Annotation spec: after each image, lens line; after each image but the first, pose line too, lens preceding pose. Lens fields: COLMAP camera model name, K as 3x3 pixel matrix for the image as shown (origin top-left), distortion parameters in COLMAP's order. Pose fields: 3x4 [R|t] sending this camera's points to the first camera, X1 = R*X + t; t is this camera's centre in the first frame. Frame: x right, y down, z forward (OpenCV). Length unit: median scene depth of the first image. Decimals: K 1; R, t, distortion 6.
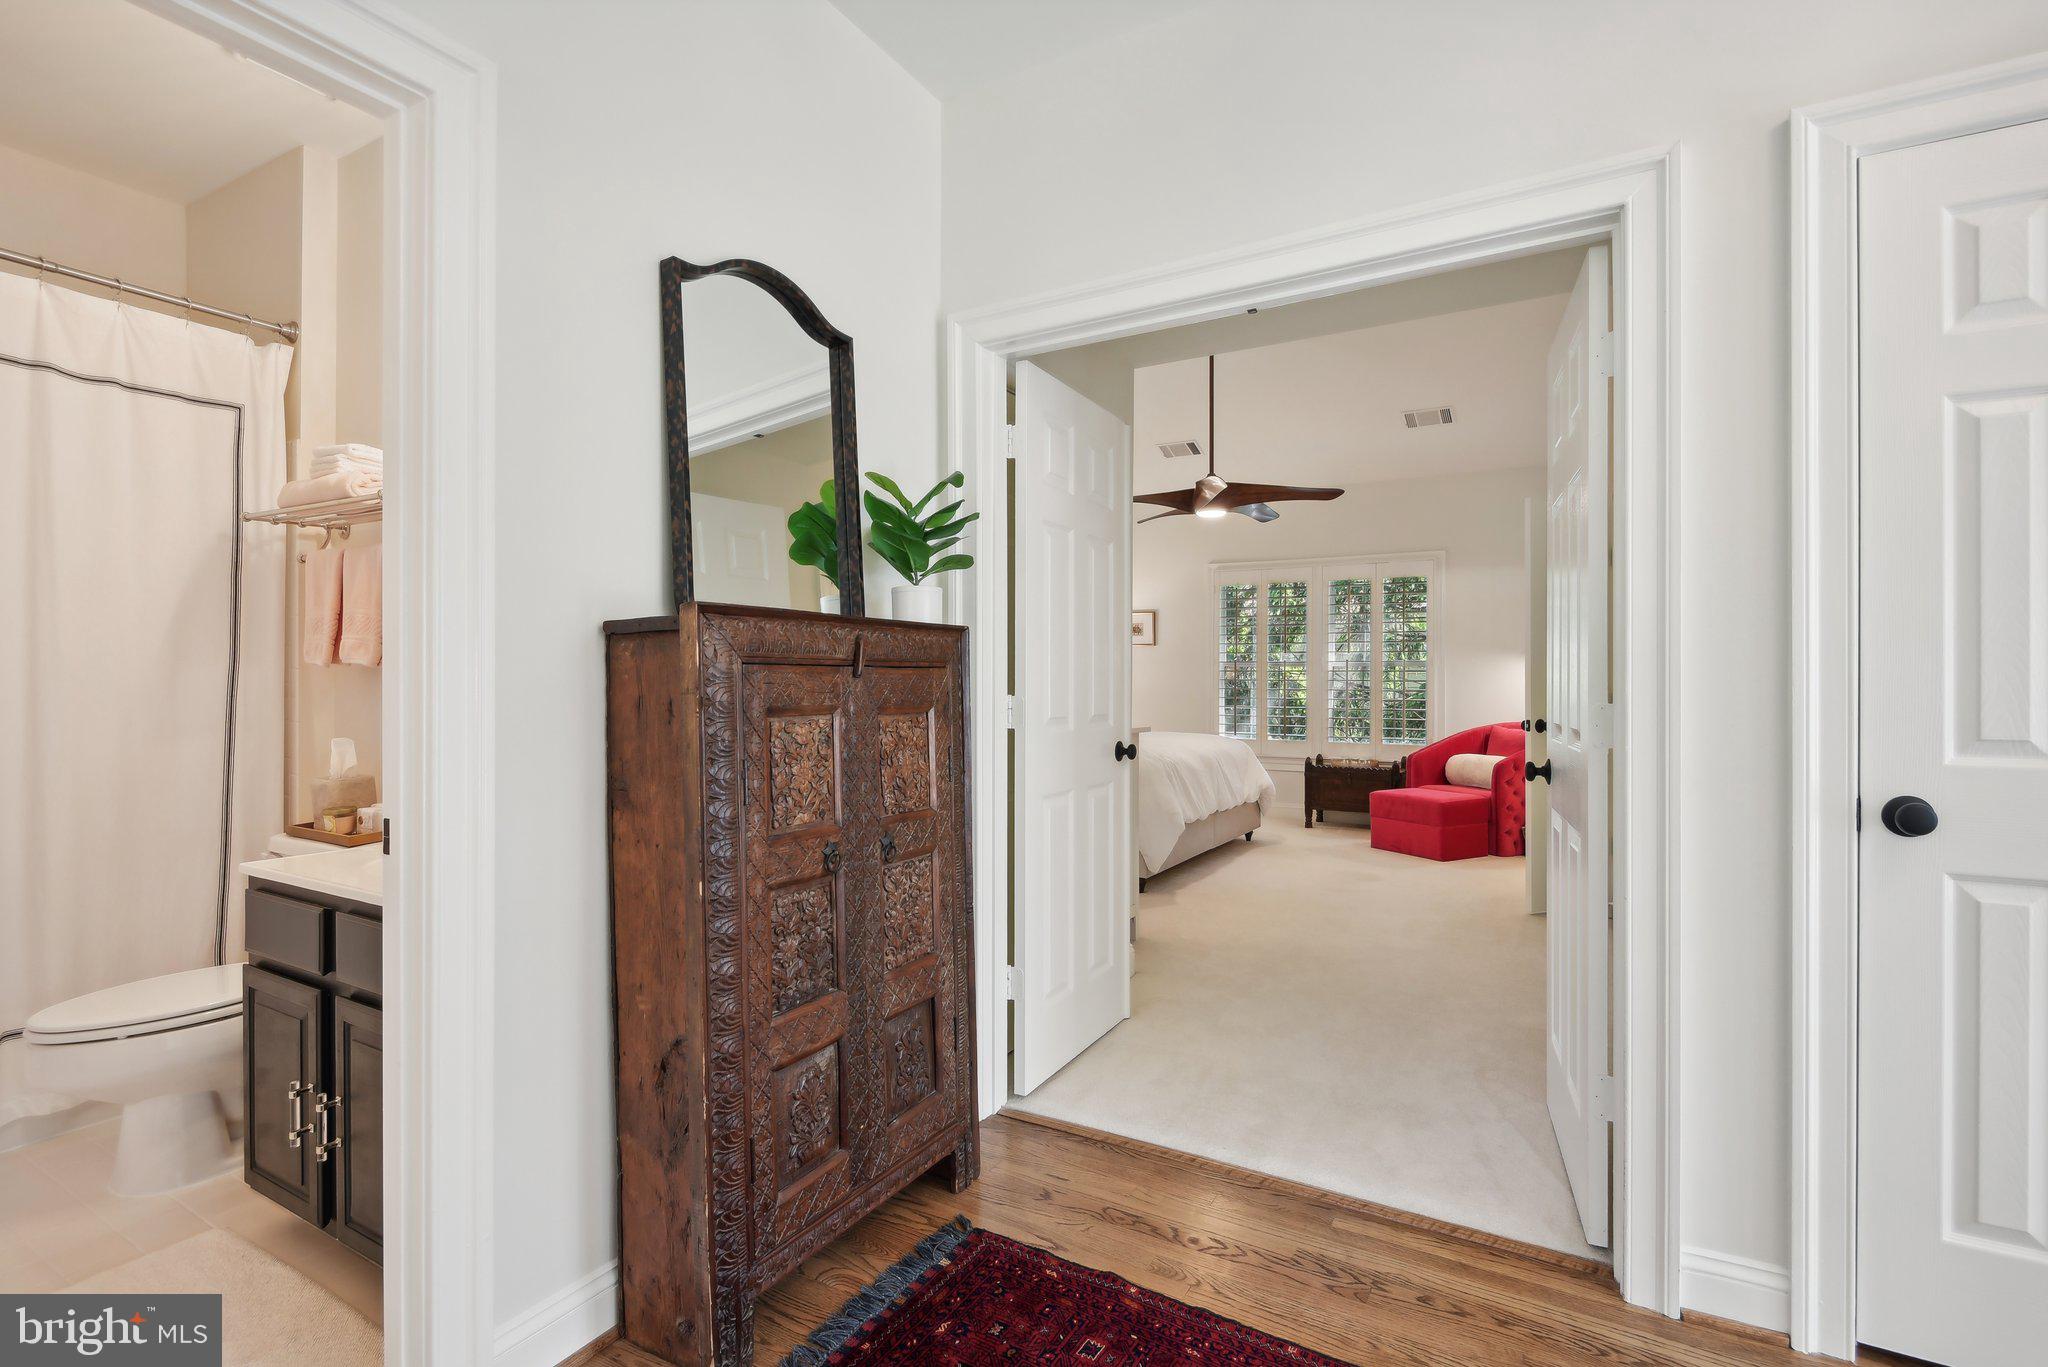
lens RADIAL K [[954.9, 0, 1031.6], [0, 954.9, 694.6], [0, 0, 1]] dist [0.001069, -0.001067]
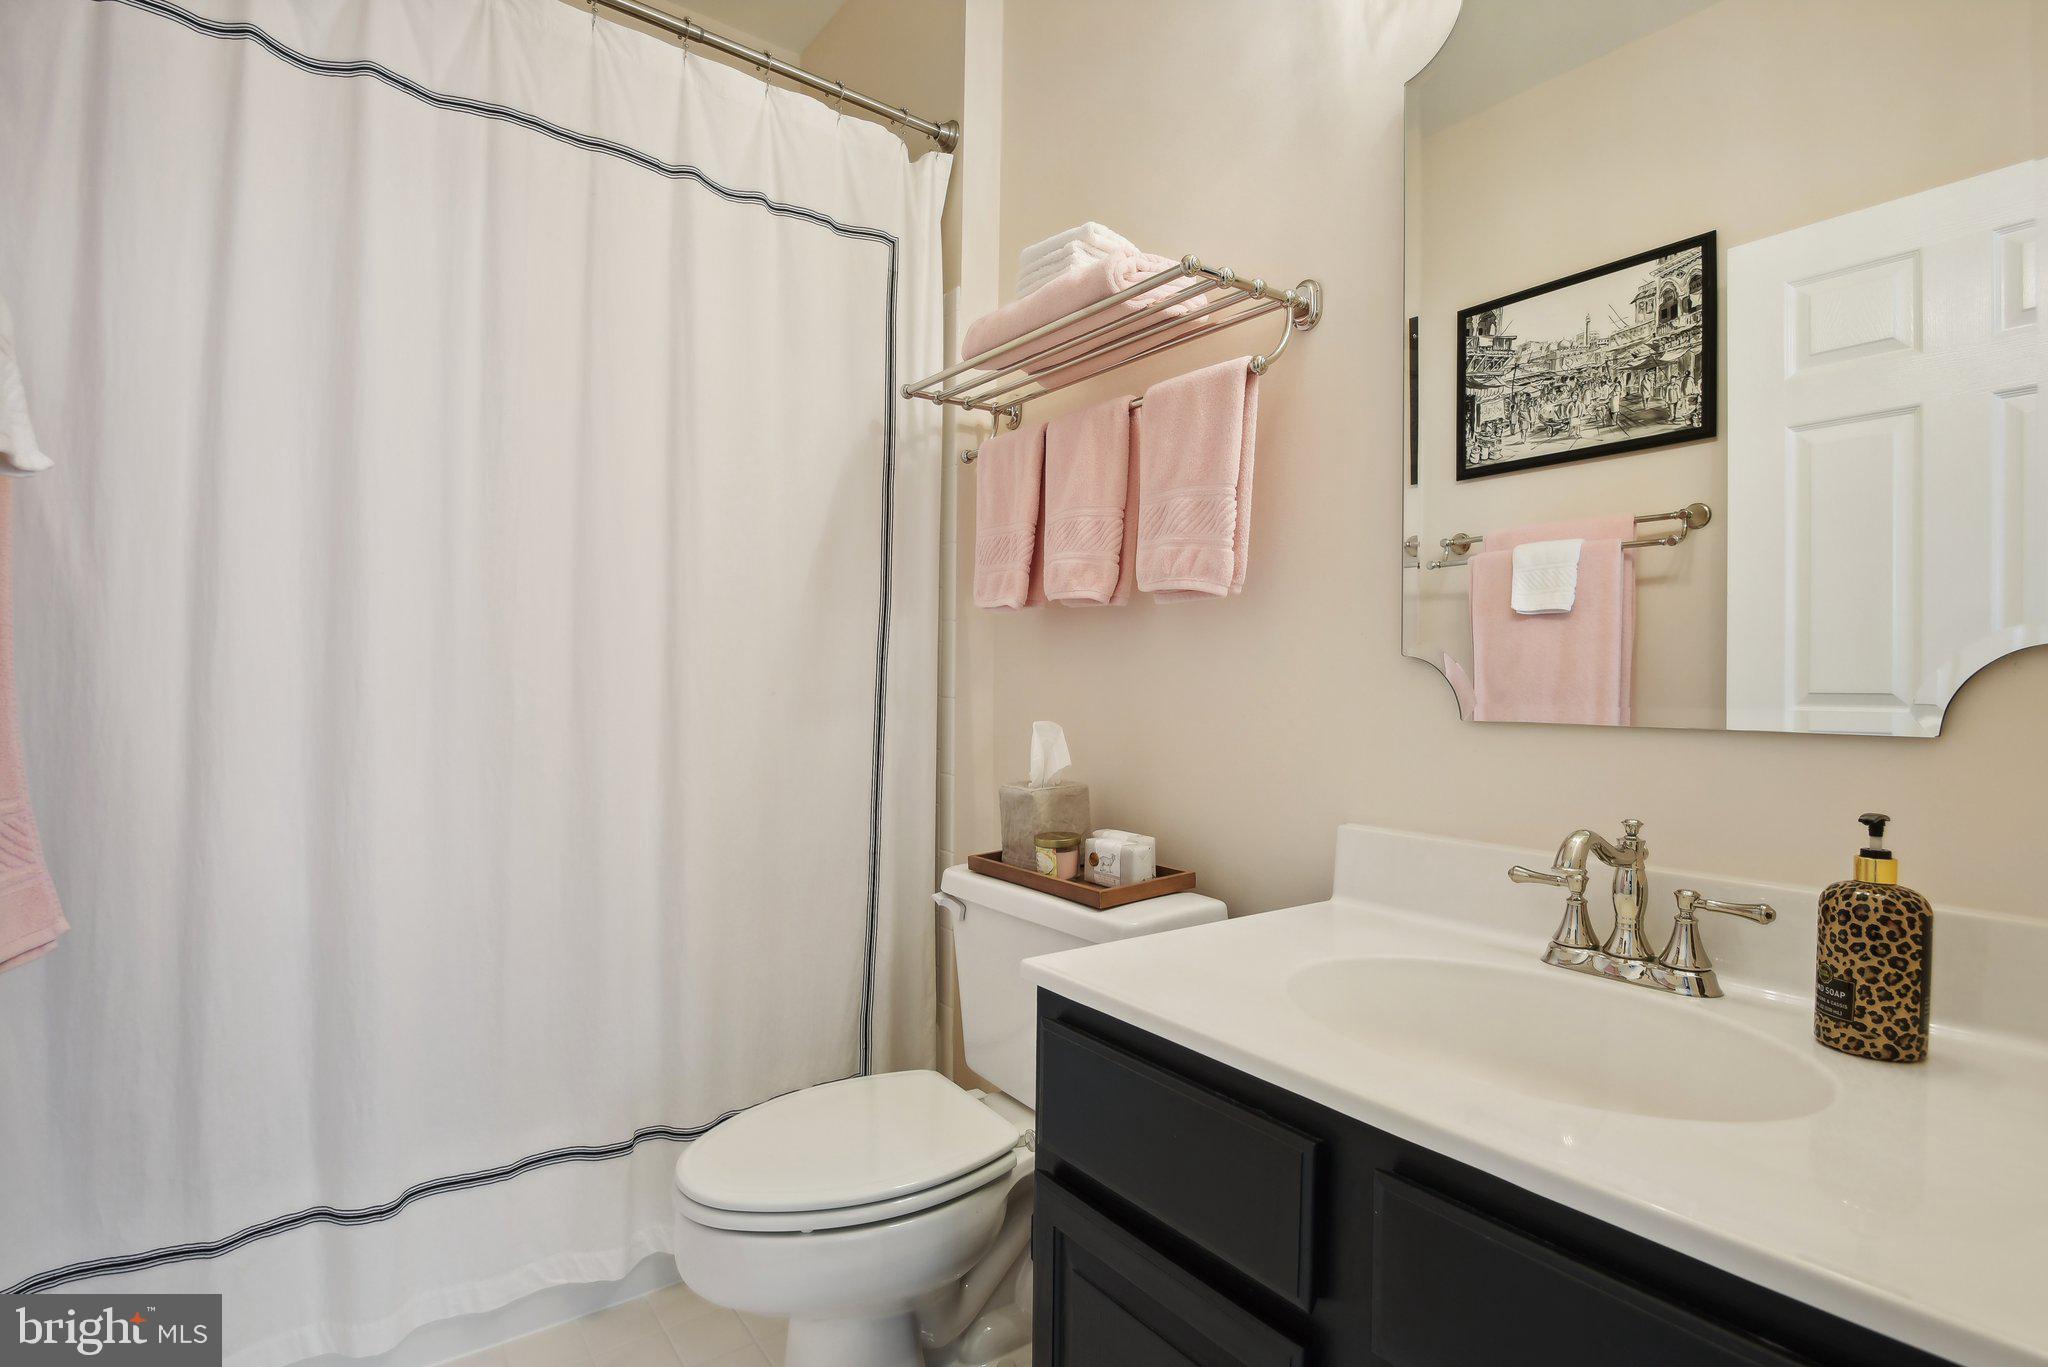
lens RADIAL K [[954.9, 0, 1031.6], [0, 954.9, 694.6], [0, 0, 1]] dist [0.001069, -0.001067]
pose [[0.927273, 0.003451, -0.374370, -0.497706], [-0.007078, 0.999940, -0.008315, 0.033300], [0.374319, 0.010360, 0.927242, 0.418201]]
